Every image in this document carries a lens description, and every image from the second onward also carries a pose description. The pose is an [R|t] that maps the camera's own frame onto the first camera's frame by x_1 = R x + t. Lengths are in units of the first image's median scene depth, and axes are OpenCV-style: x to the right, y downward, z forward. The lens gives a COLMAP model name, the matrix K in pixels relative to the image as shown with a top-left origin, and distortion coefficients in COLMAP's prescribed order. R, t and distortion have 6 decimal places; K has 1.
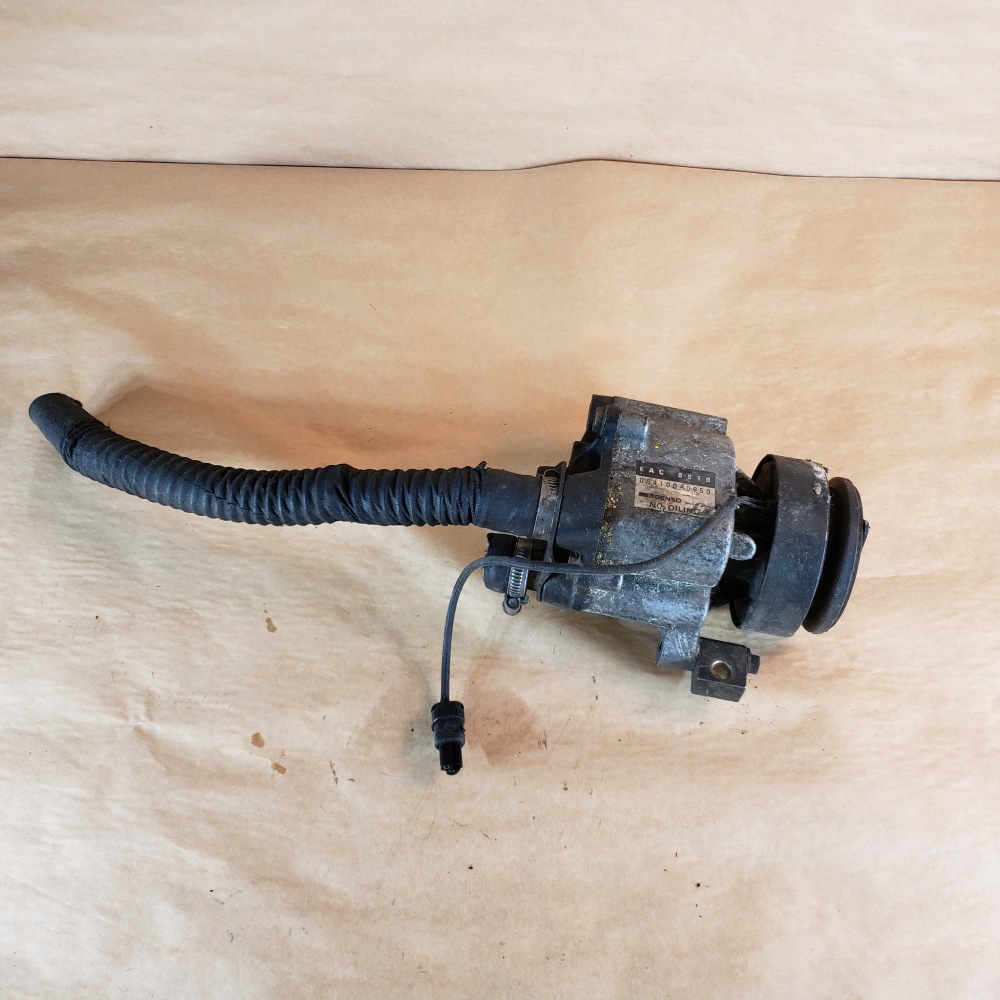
lens RADIAL K [[1041.3, 0, 500.0], [0, 1041.3, 500.0], [0, 0, 1]] dist [0.168661, -0.722794]
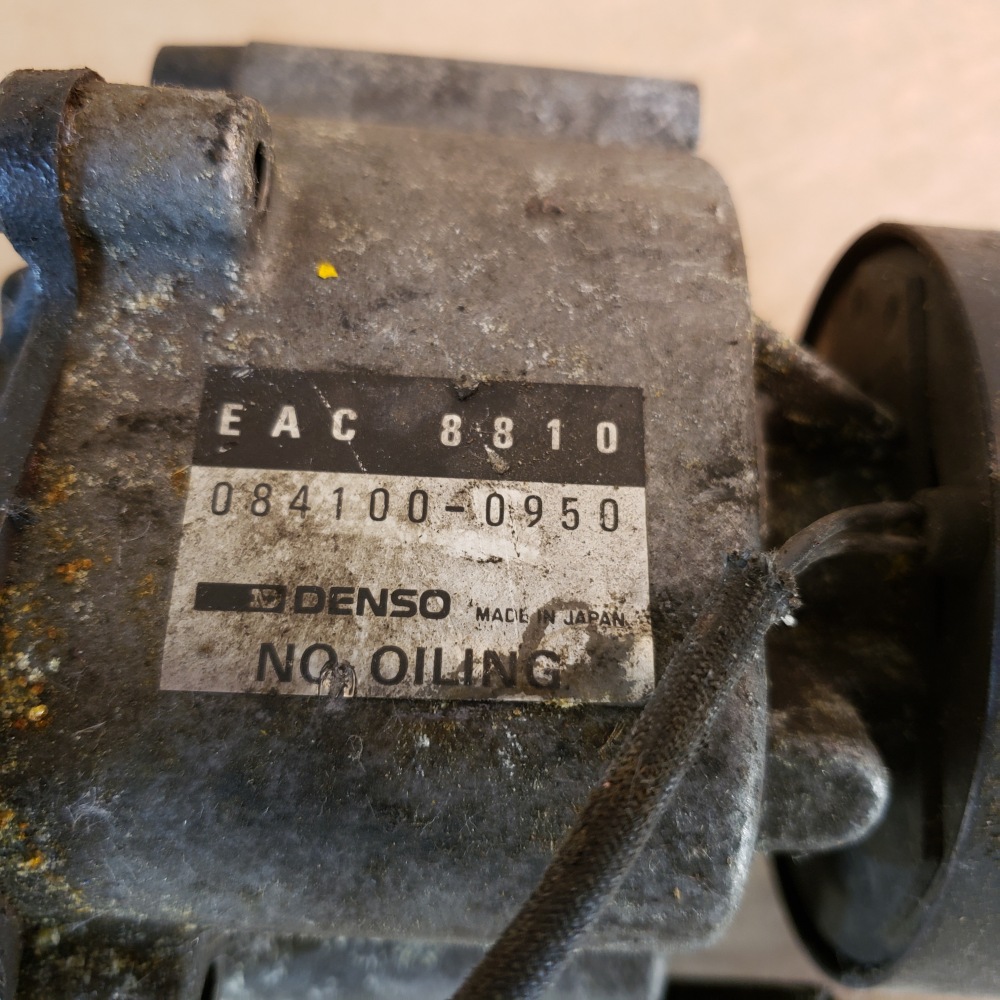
lens RADIAL K [[1041.3, 0, 500.0], [0, 1041.3, 500.0], [0, 0, 1]] dist [0.168661, -0.722794]
pose [[0.993289, -0.113960, -0.019735, 0.183883], [0.115218, 0.960185, 0.254498, -0.056973], [-0.010053, -0.255064, 0.966872, 0.828851]]
